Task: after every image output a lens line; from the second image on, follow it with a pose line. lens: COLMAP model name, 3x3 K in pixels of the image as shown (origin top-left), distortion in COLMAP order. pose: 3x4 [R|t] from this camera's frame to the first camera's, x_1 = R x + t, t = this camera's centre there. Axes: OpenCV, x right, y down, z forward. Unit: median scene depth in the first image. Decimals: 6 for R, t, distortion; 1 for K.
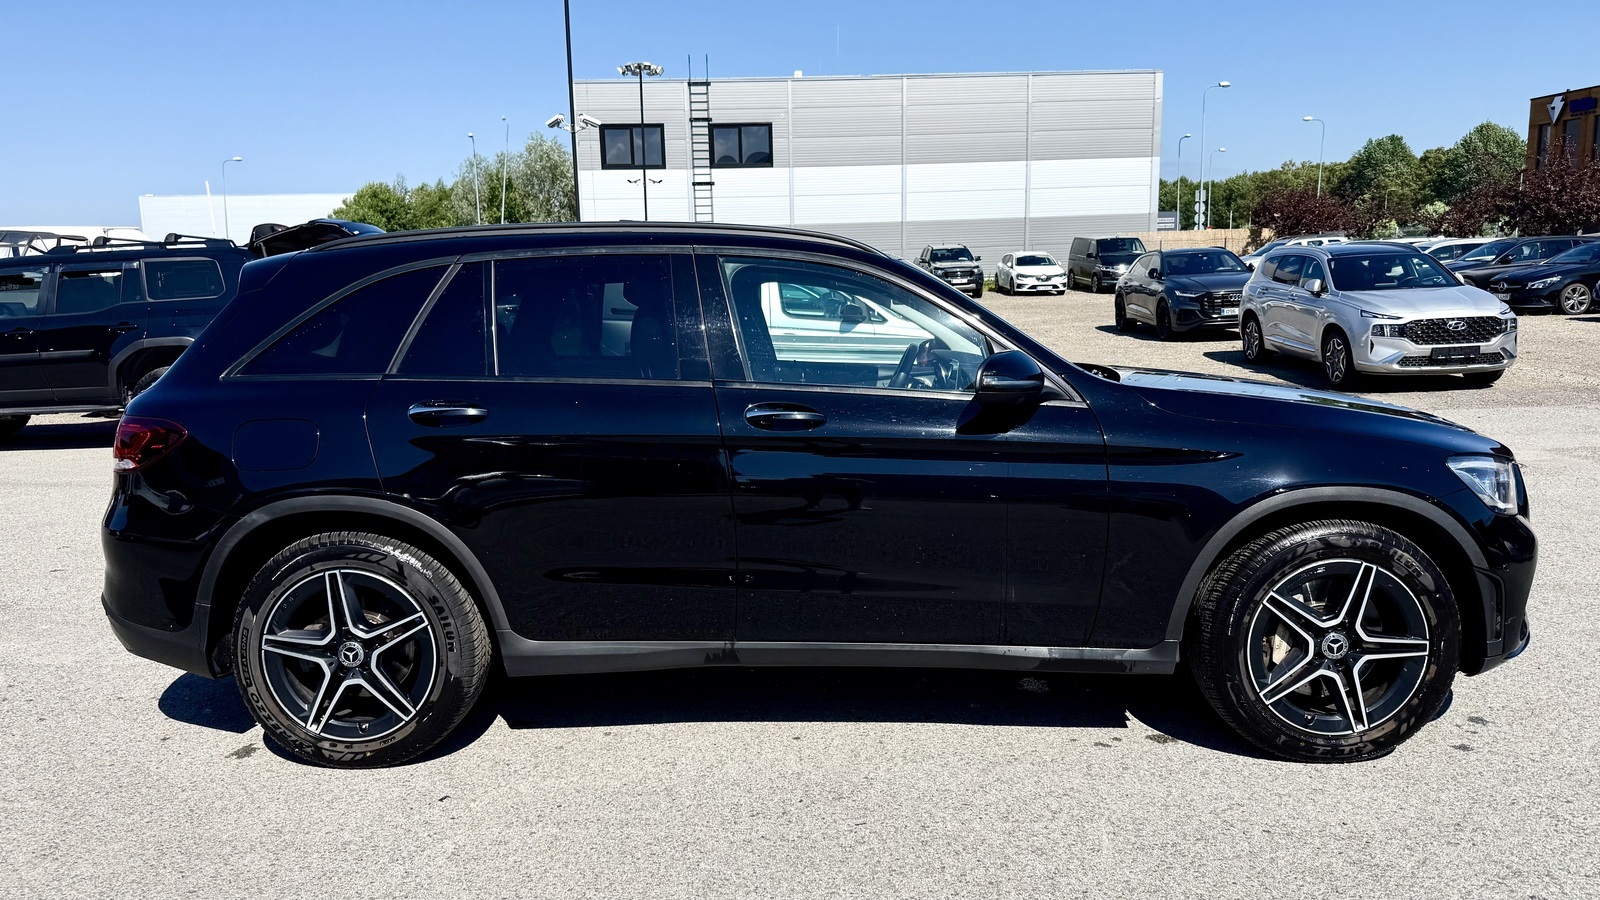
lens RADIAL K [[1126.8, 0, 800.0], [0, 1126.8, 450.0], [0, 0, 1]] dist [0.098685, -0.154325]
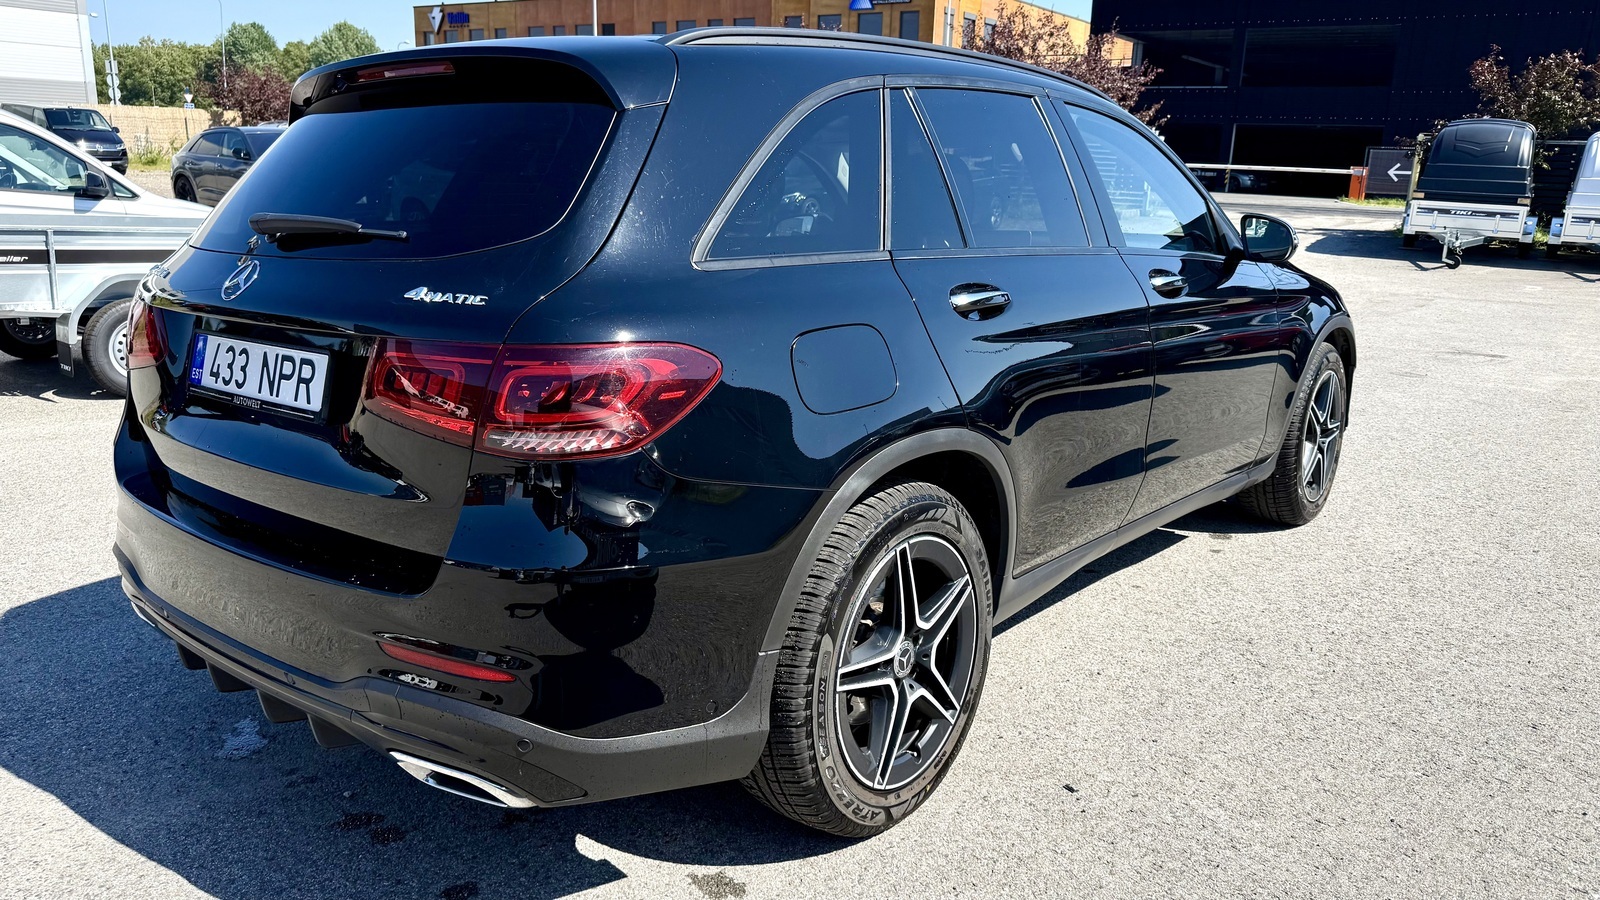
lens RADIAL K [[1126.8, 0, 800.0], [0, 1126.8, 450.0], [0, 0, 1]] dist [0.098685, -0.154325]
pose [[0.606455, -0.152881, 0.780282, -0.274769], [0.081498, 0.988125, 0.130261, -0.011454], [-0.790930, -0.015406, 0.611713, 0.185578]]
